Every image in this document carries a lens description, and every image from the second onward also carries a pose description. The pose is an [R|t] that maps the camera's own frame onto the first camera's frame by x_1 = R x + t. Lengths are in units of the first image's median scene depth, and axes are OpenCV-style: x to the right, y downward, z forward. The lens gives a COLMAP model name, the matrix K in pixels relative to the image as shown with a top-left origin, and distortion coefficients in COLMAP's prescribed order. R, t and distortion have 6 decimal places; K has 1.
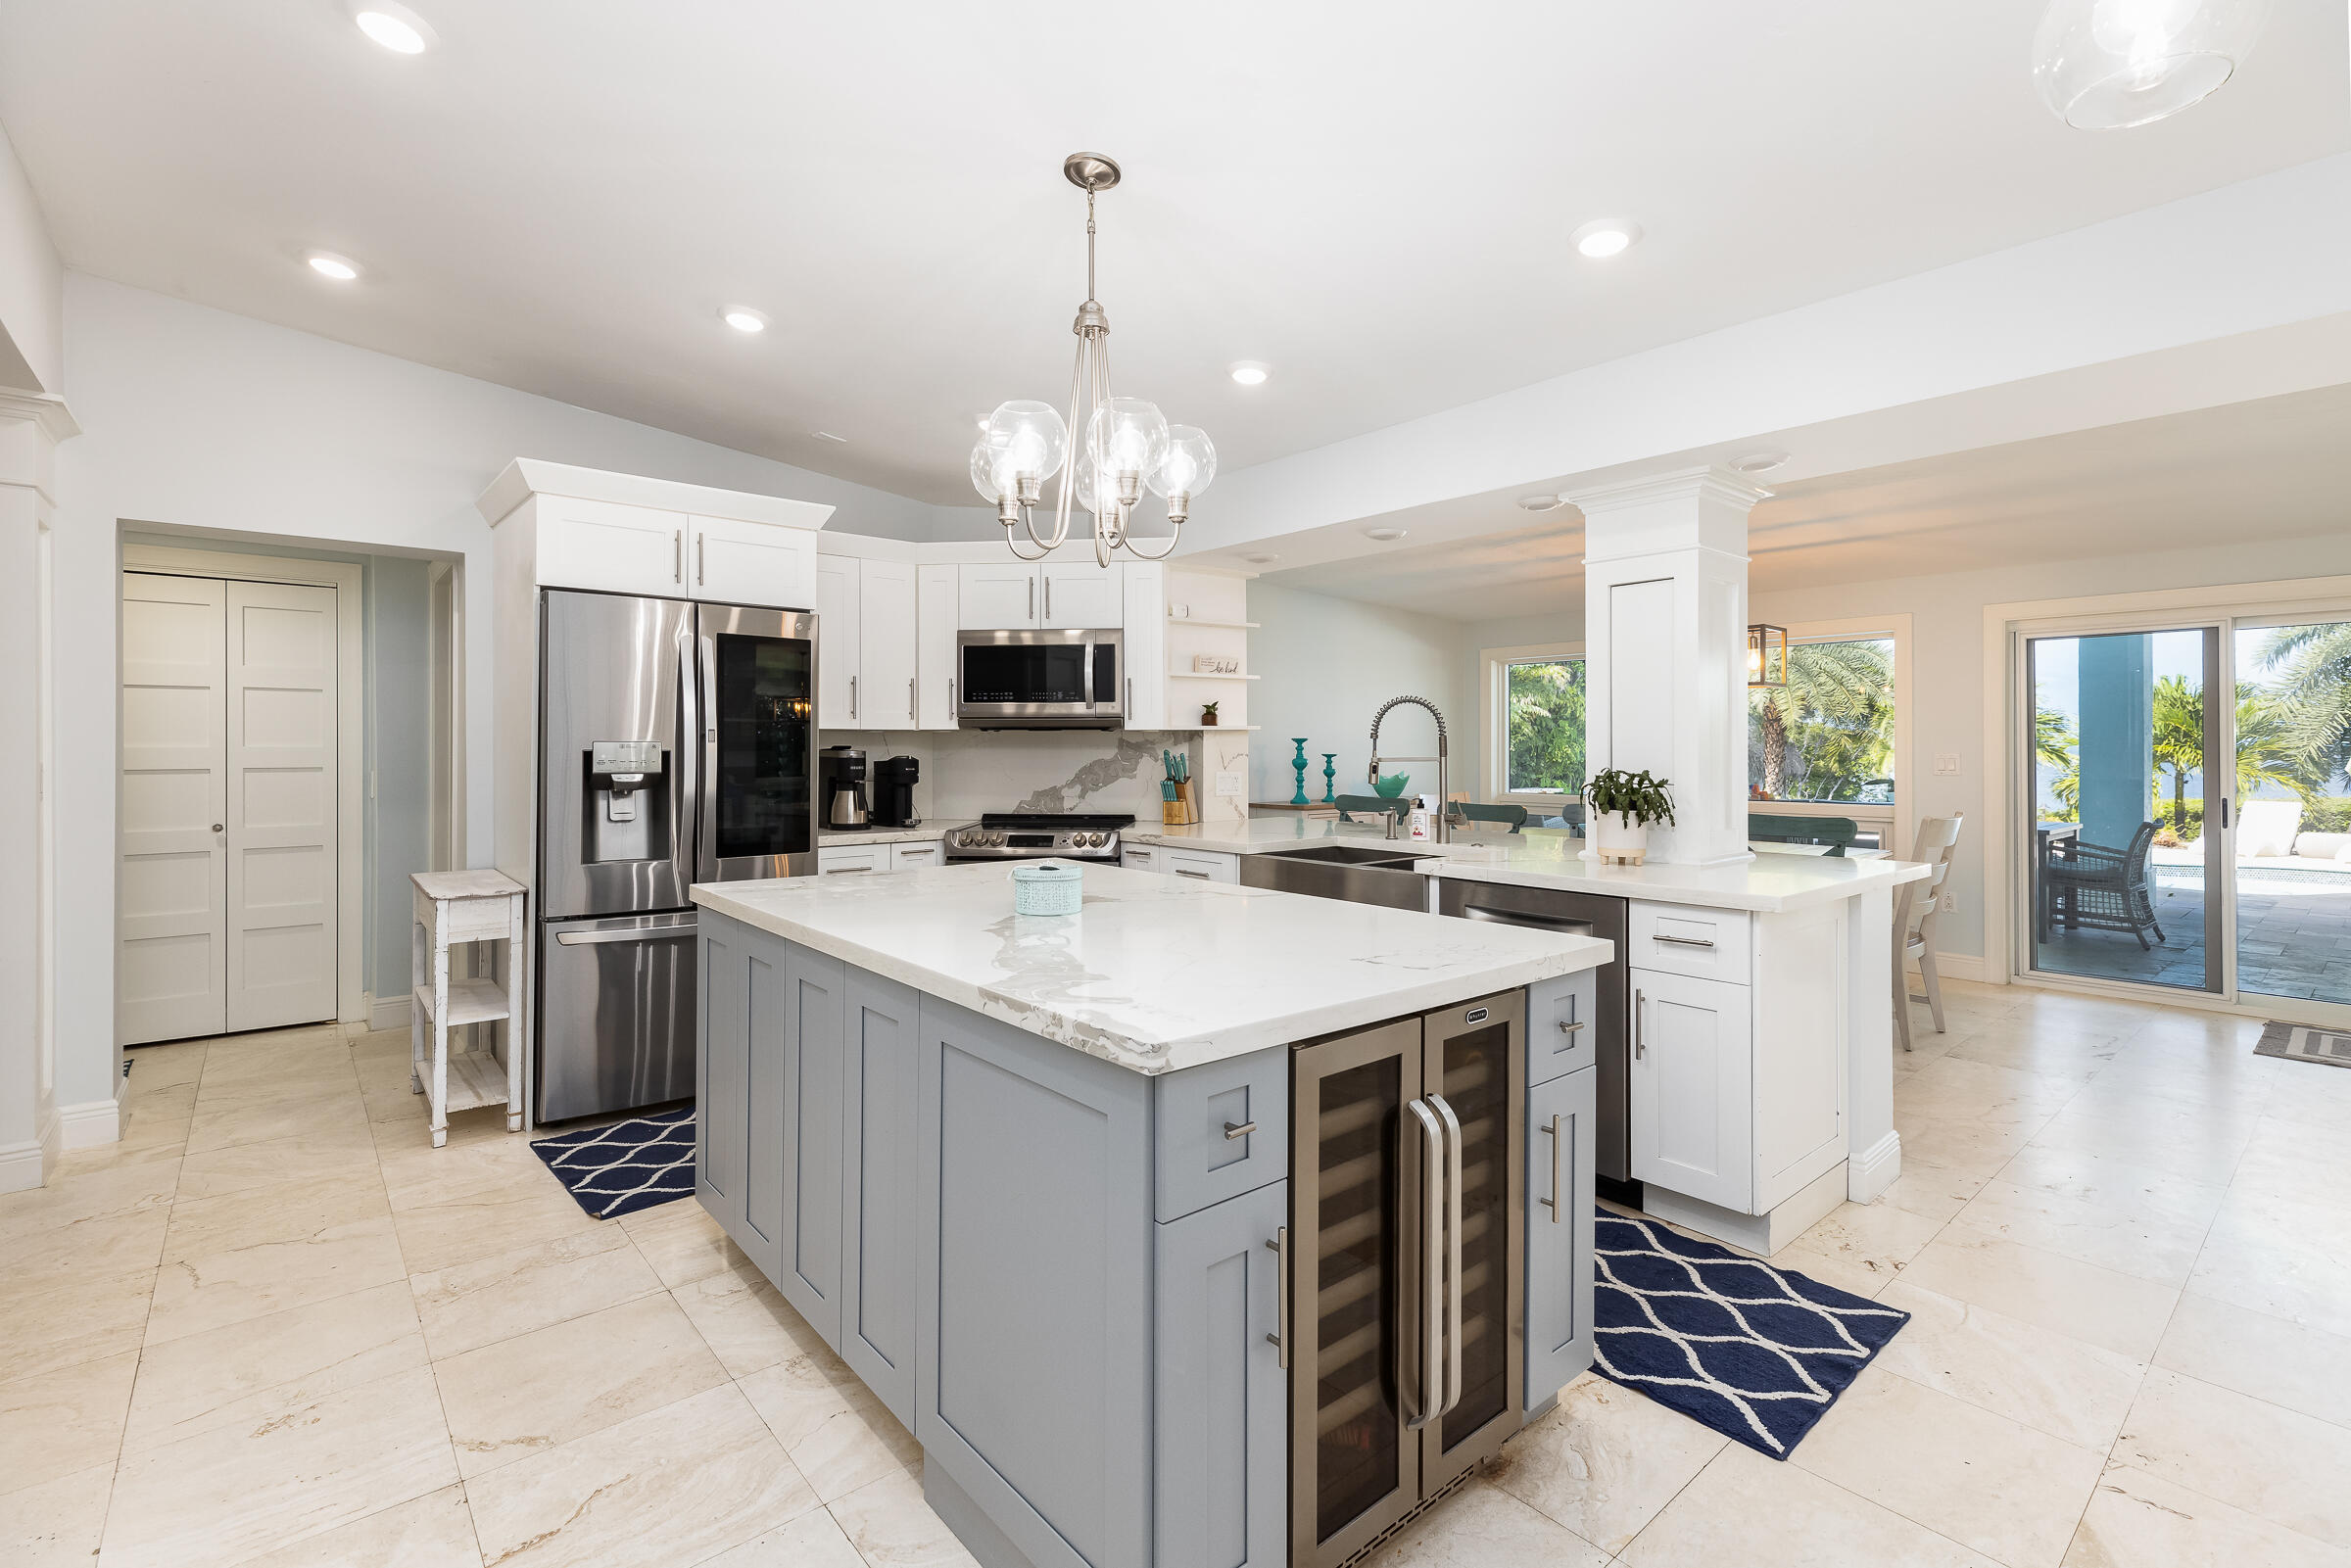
lens RADIAL K [[1060.3, 0, 1172.7], [0, 1060.3, 748.3], [0, 0, 1]] dist [0.004910, 0.000175]
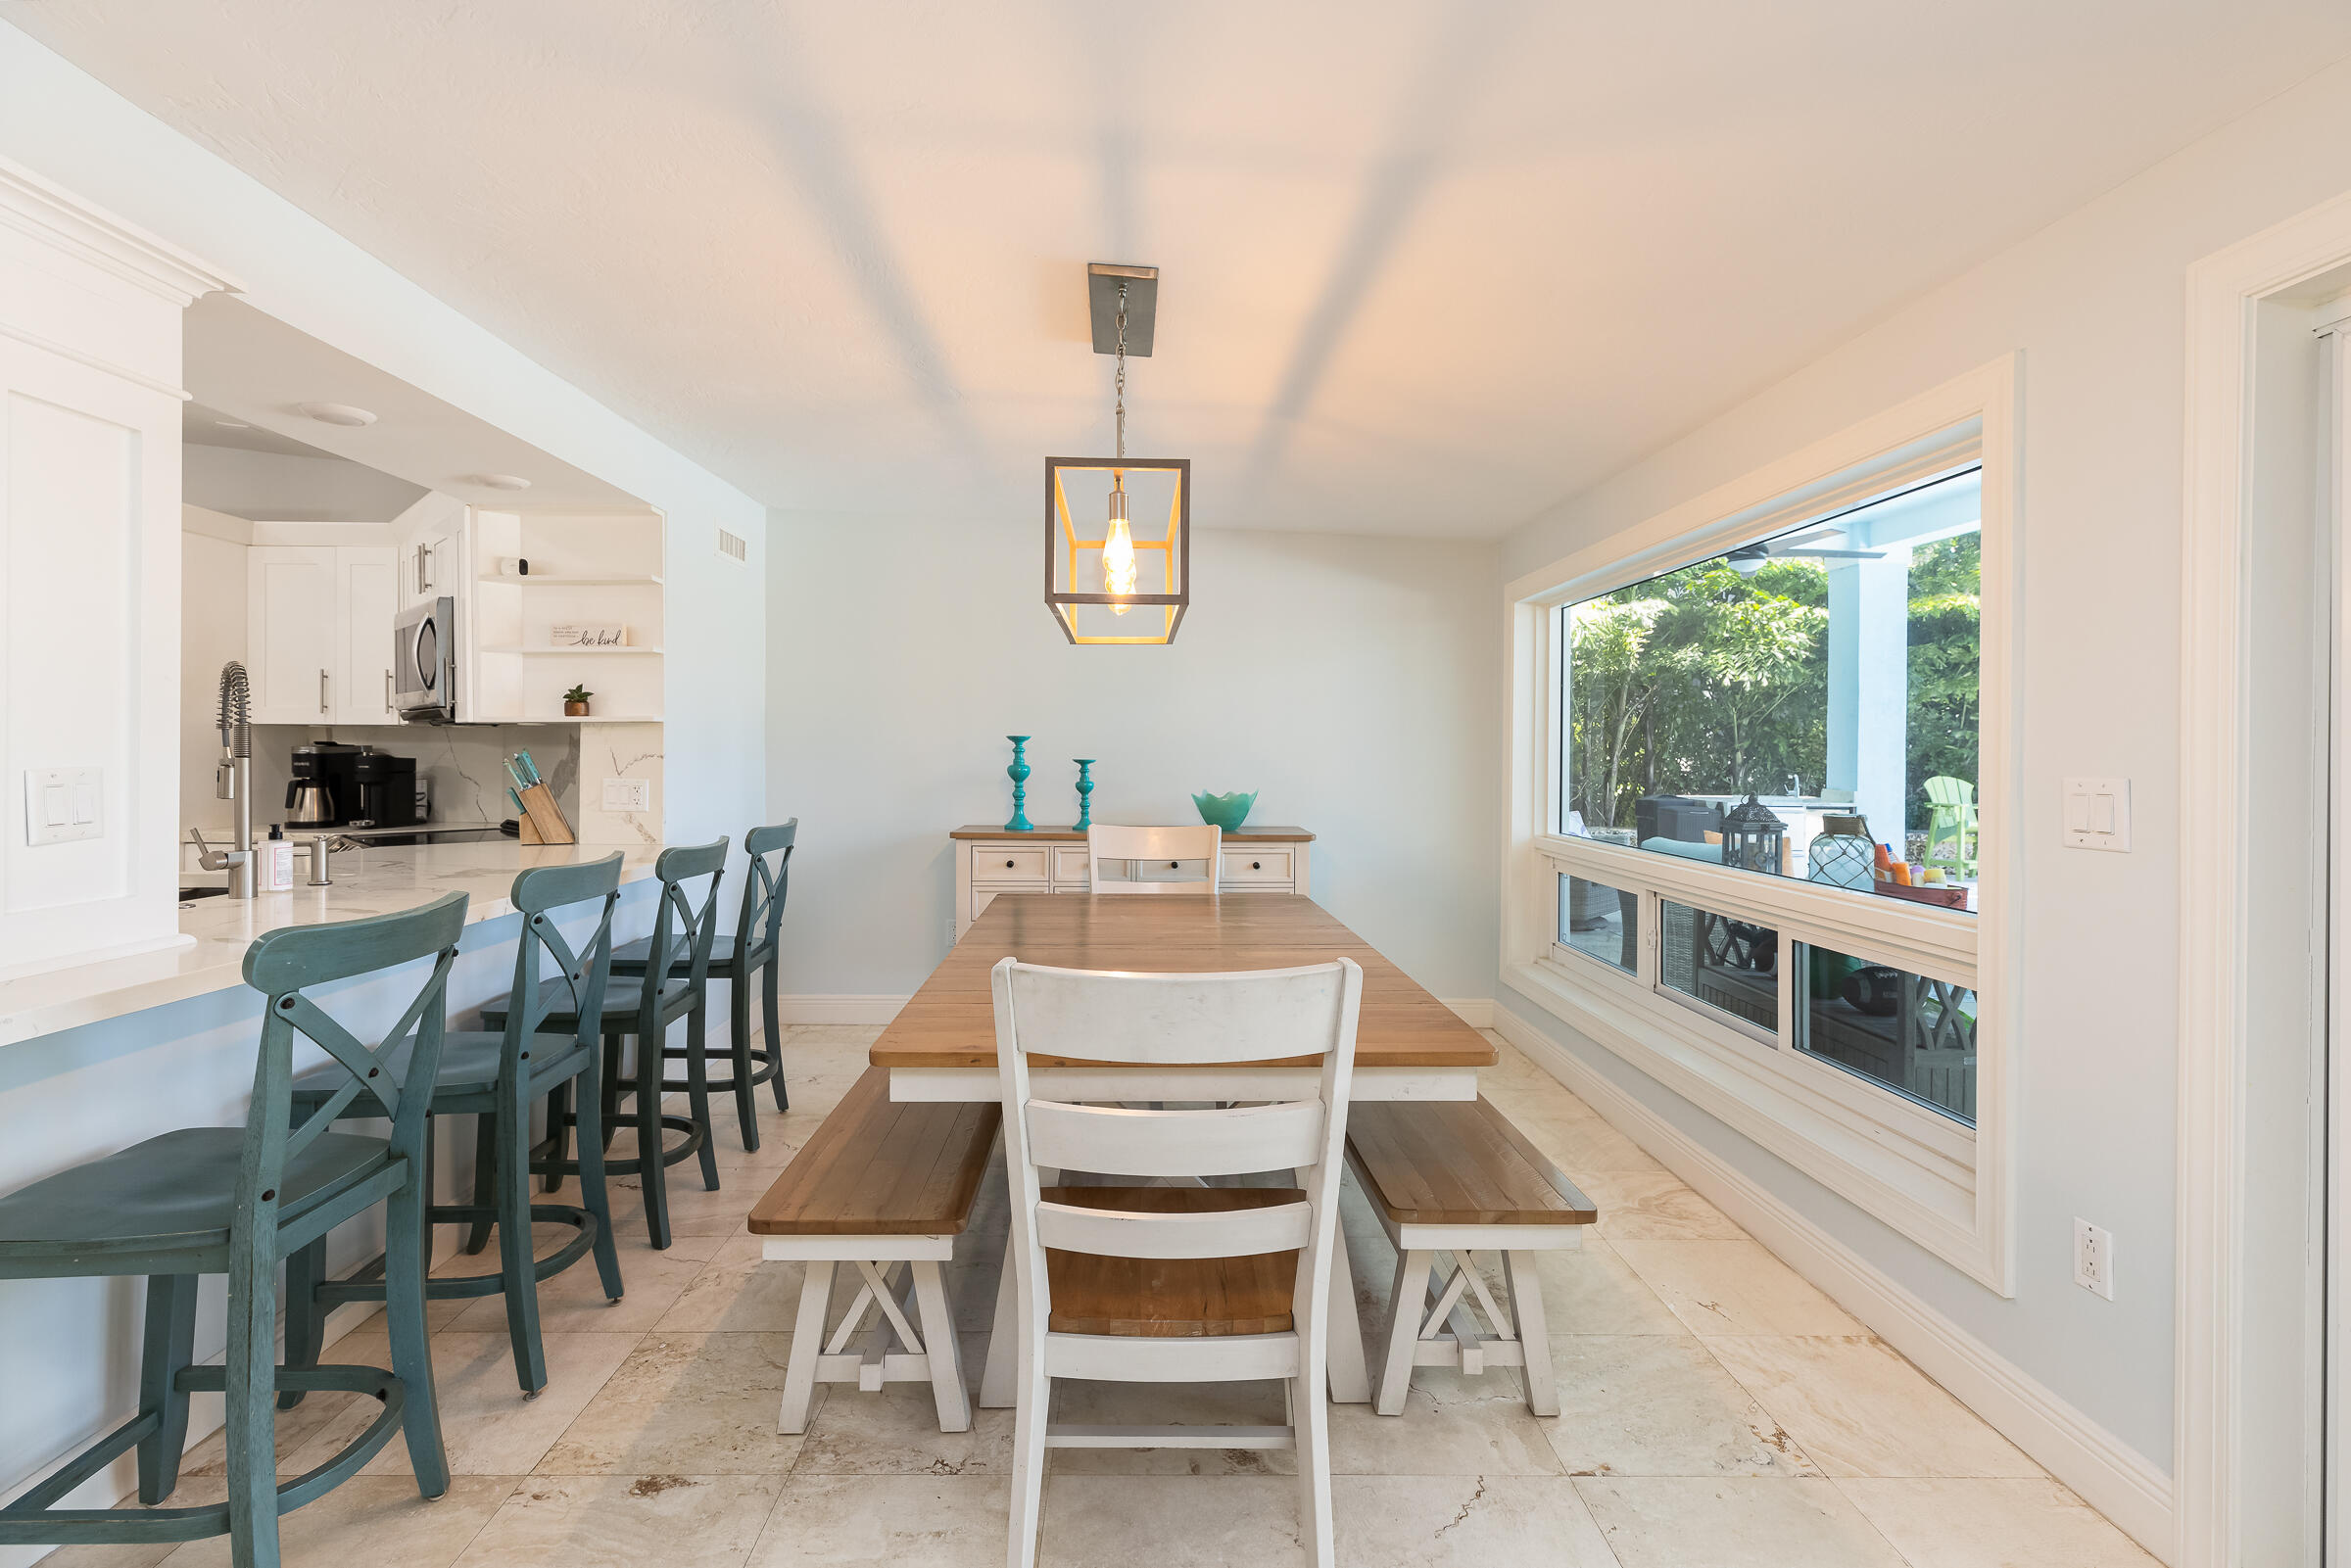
lens RADIAL K [[1060.3, 0, 1172.7], [0, 1060.3, 748.3], [0, 0, 1]] dist [0.004910, 0.000175]
pose [[0.747642, 0.000235, -0.664102, 0.911778], [-0.006430, 0.999956, -0.006885, 0.003935], [0.664071, 0.009417, 0.747610, 0.767140]]
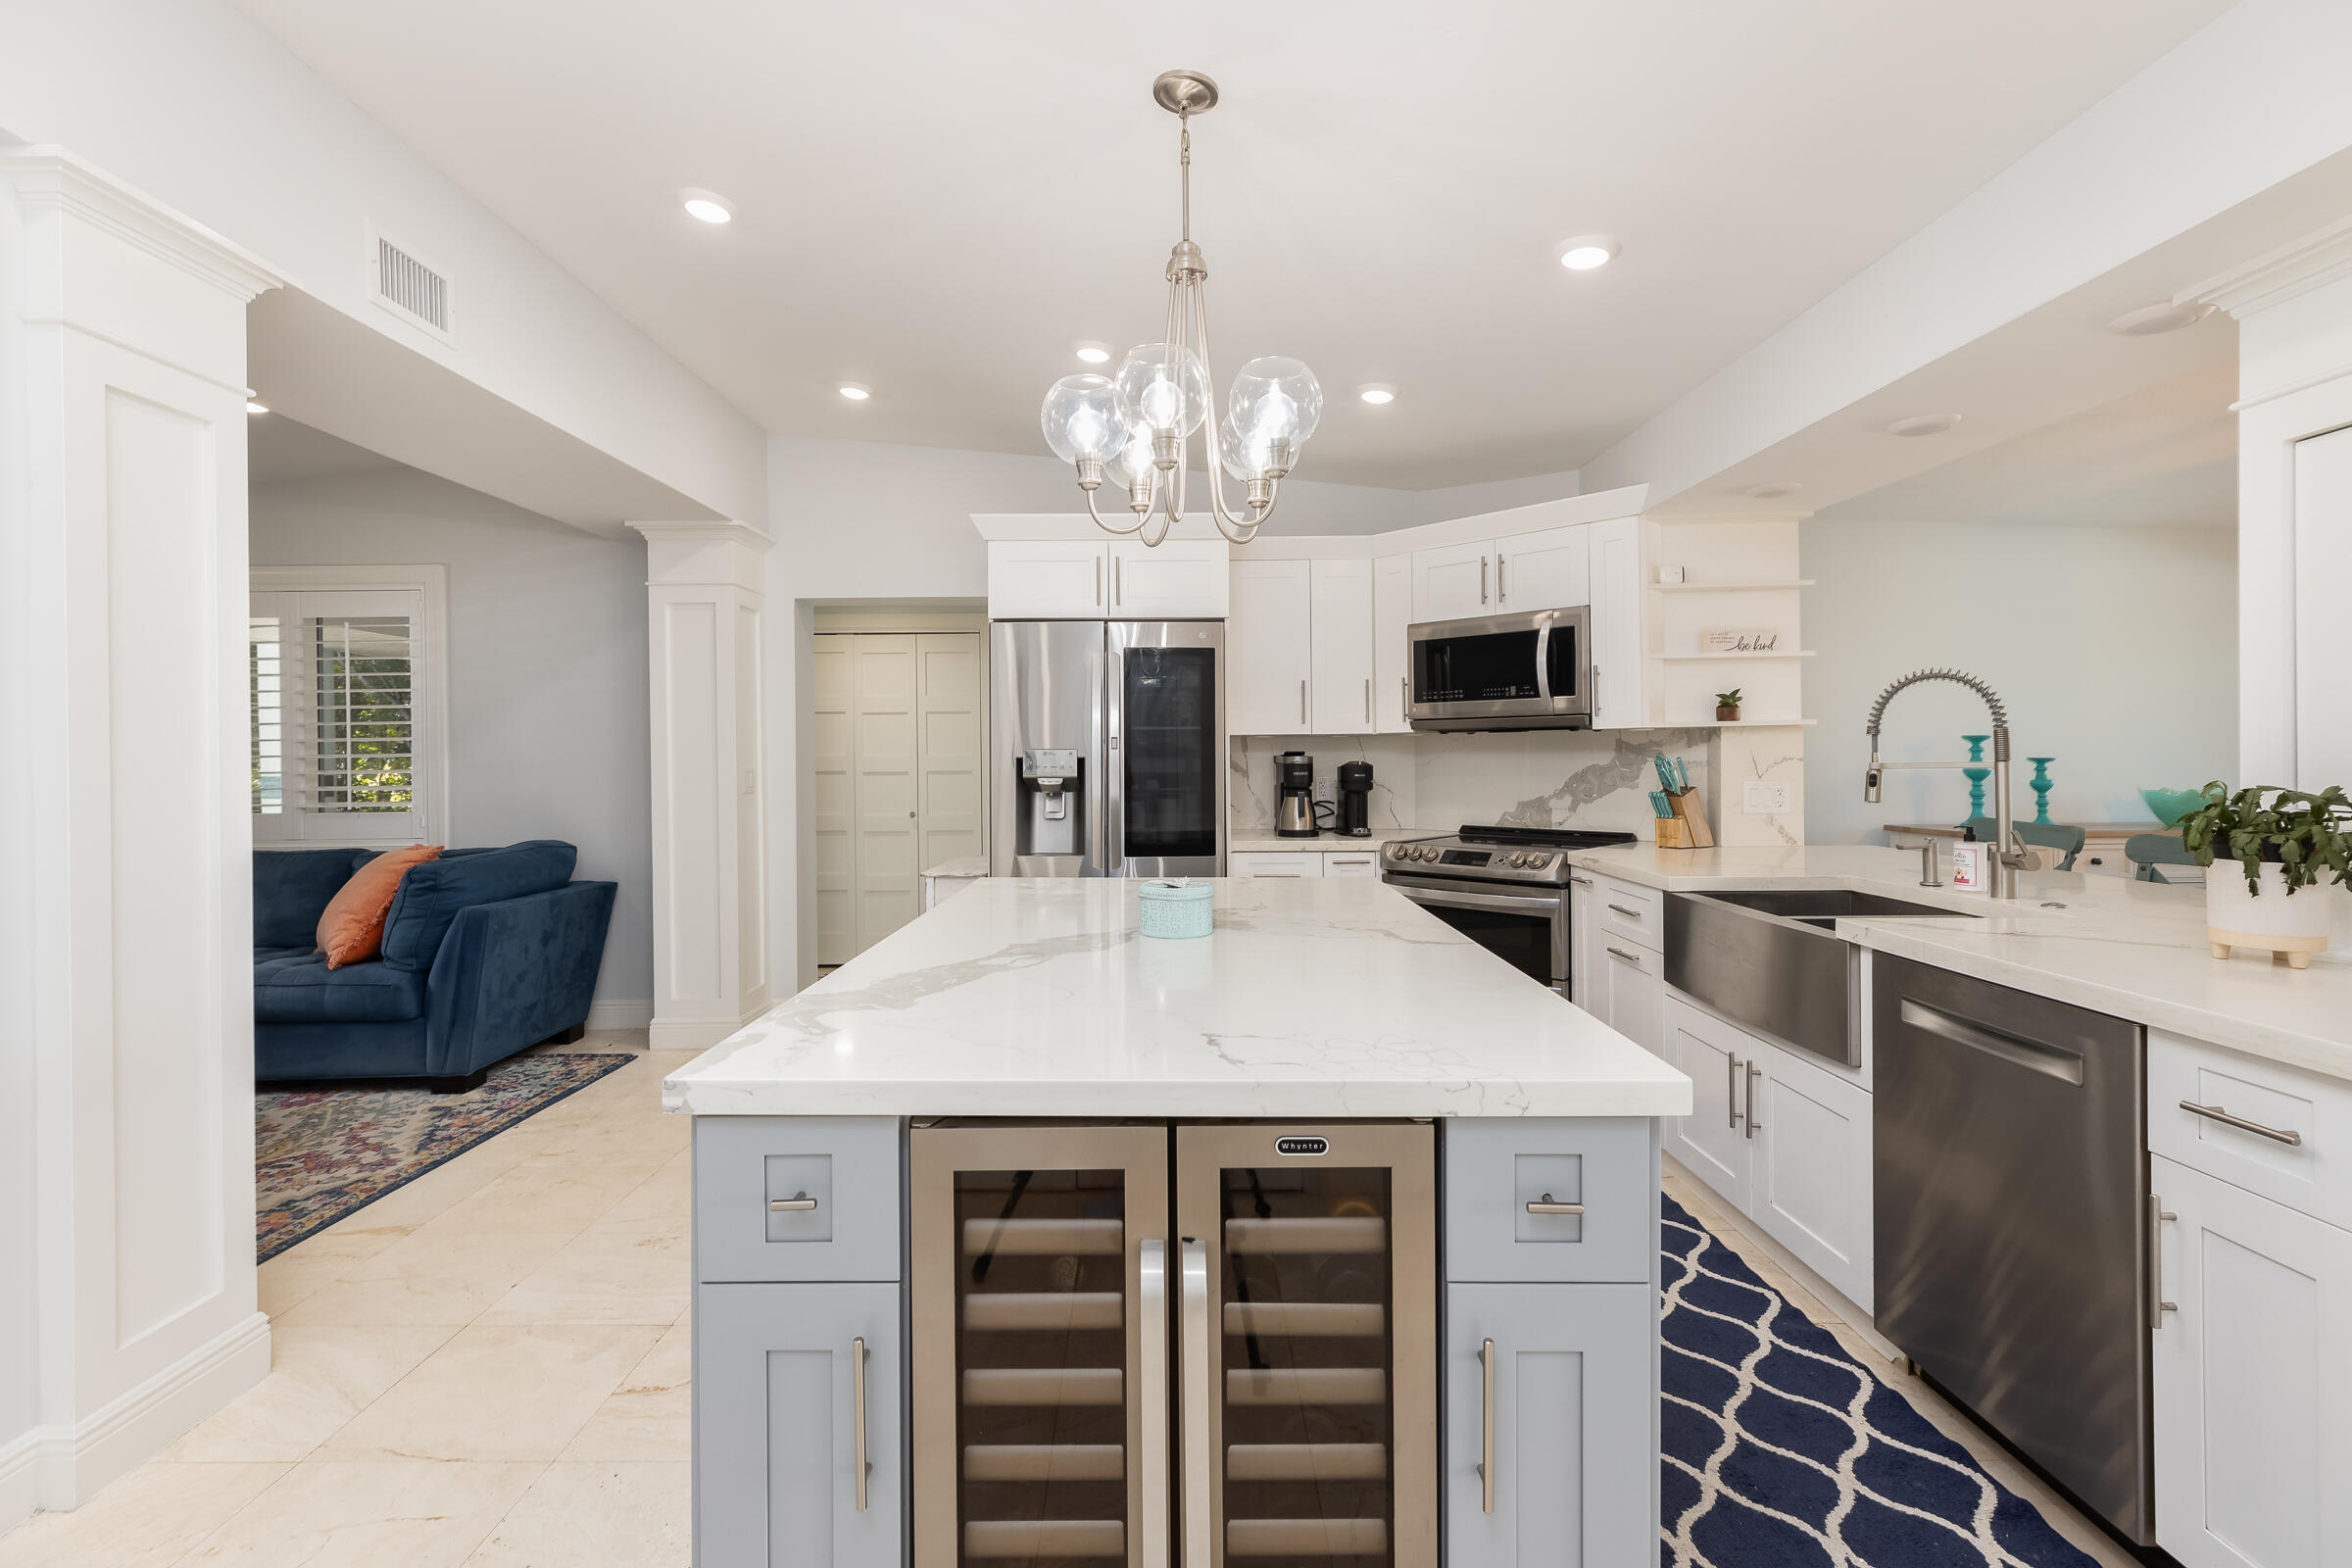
lens RADIAL K [[1072.9, 0, 1180.7], [0, 1072.9, 757.9], [0, 0, 1]] dist [0.008069, 0.000028]
pose [[0.759032, -0.004111, -0.651040, 0.256690], [0.006335, 0.999979, 0.001071, 0.001939], [0.651022, -0.004938, 0.759043, 0.166429]]
